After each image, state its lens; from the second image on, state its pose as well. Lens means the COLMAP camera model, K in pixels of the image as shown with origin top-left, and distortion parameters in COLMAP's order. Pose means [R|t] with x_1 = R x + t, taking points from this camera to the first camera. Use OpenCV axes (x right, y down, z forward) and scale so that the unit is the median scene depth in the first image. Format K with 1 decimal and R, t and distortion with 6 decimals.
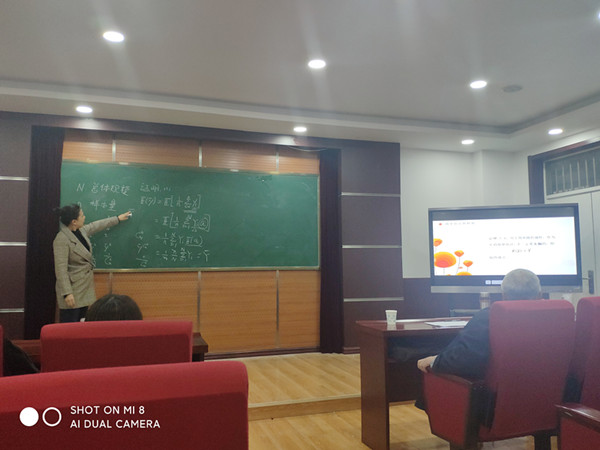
lens RADIAL K [[504.5, 0, 302.1], [0, 504.5, 219.1], [0, 0, 1]] dist [0.048826, -0.089736]
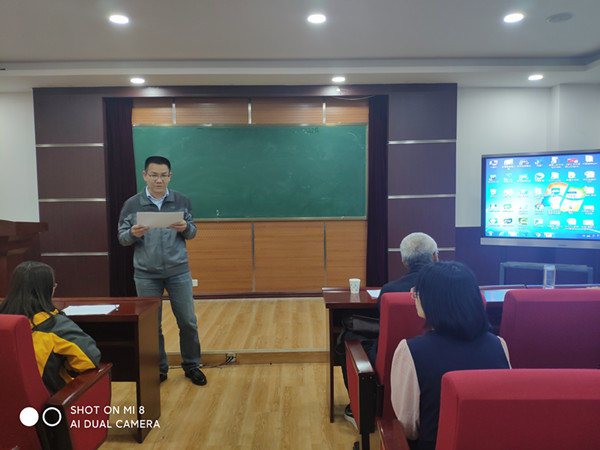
lens RADIAL K [[467.2, 0, 300.3], [0, 467.2, 223.1], [0, 0, 1]] dist [0.037973, -0.076104]
pose [[0.951943, 0.013228, -0.305990, 0.207803], [0.034591, 0.988031, 0.150326, -0.041563], [0.304316, -0.153686, 0.940092, 0.070140]]
